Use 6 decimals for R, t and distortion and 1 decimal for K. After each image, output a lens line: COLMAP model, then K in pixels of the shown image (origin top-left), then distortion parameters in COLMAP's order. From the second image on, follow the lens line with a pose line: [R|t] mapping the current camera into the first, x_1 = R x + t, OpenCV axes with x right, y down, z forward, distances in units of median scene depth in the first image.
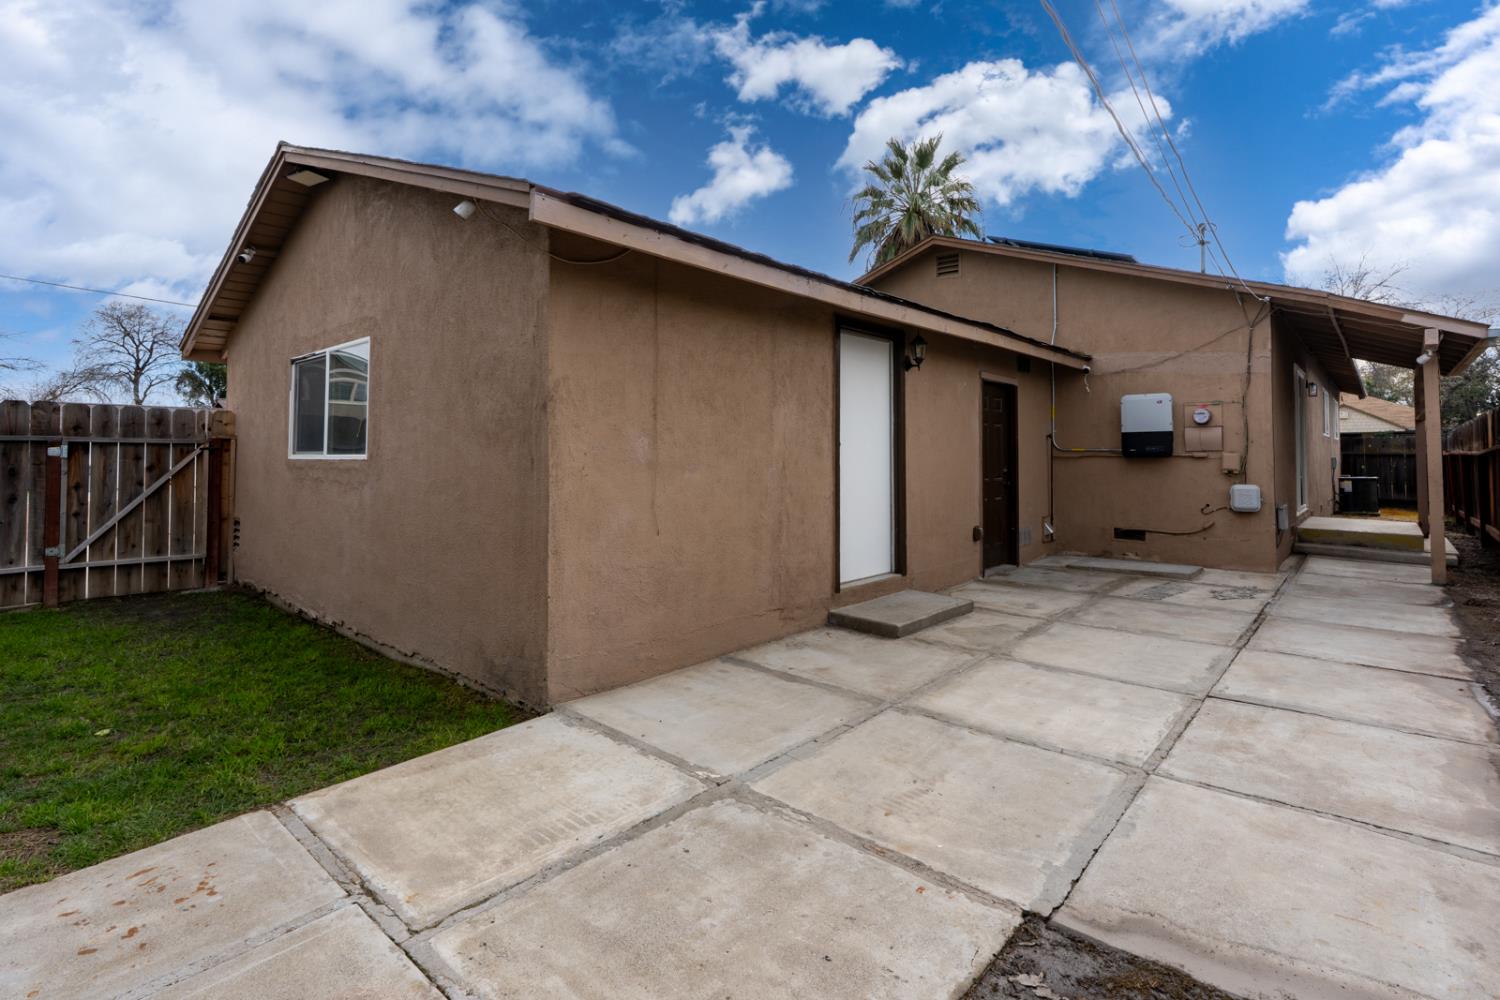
lens RADIAL K [[713.7, 0, 744.5], [0, 713.7, 435.7], [0, 0, 1]] dist [-0.007656, 0.000370]
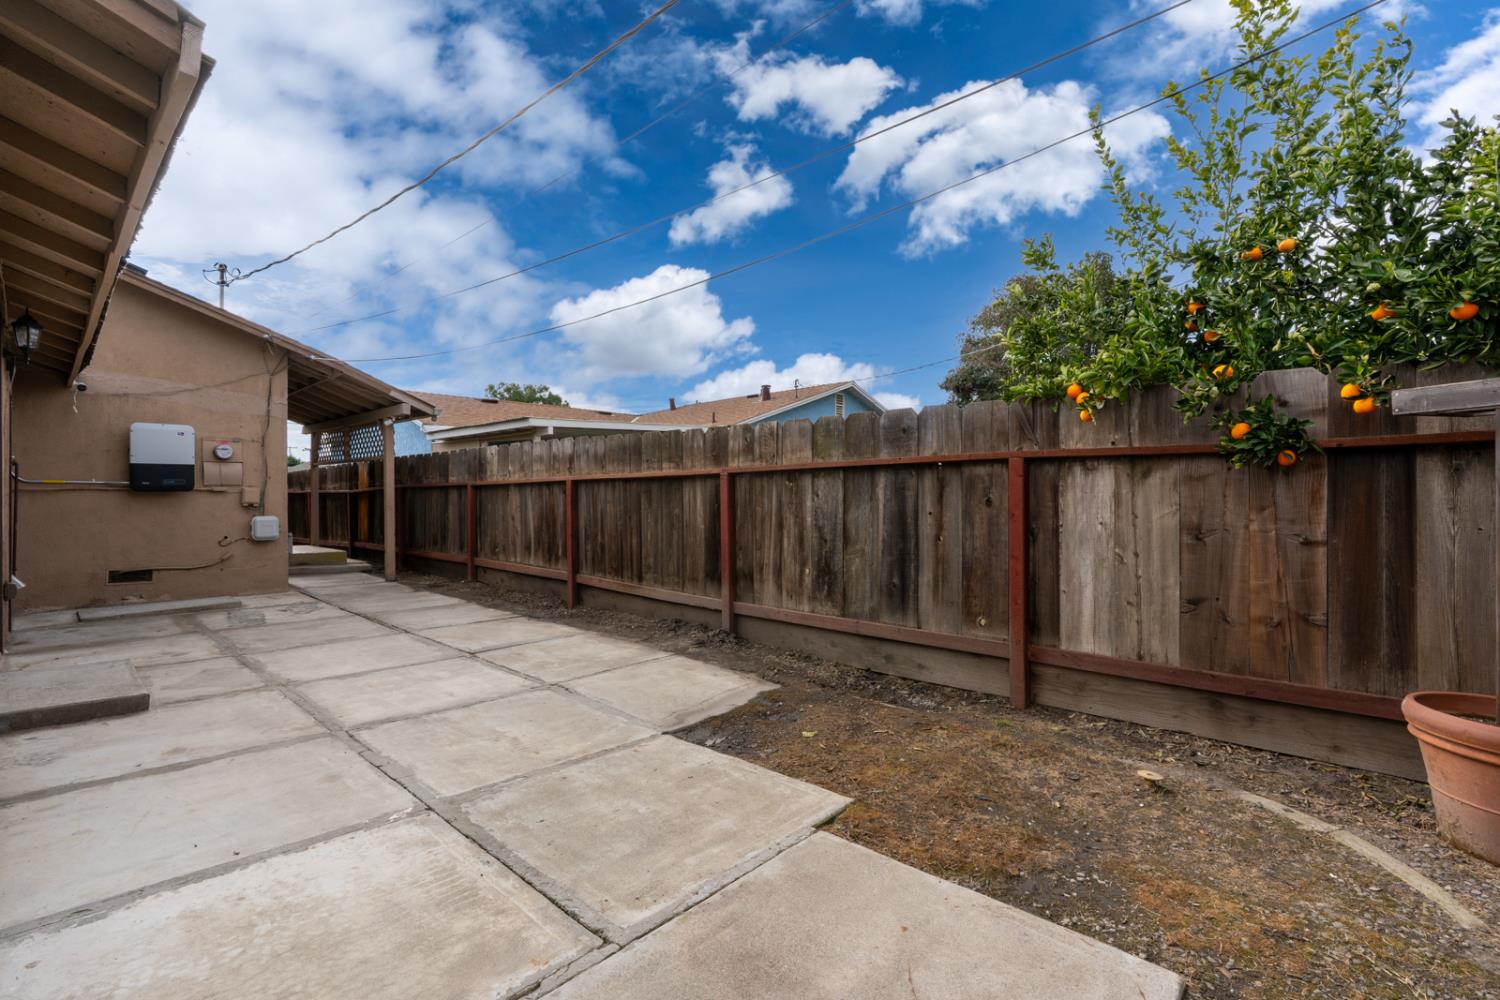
lens RADIAL K [[700.7, 0, 769.4], [0, 700.7, 491.4], [0, 0, 1]] dist [-0.004677, 0.003041]
pose [[-0.001858, 0.010645, 0.999942, -0.882623], [-0.026893, 0.999581, -0.010691, 0.046582], [-0.999637, -0.026911, -0.001571, 0.482929]]
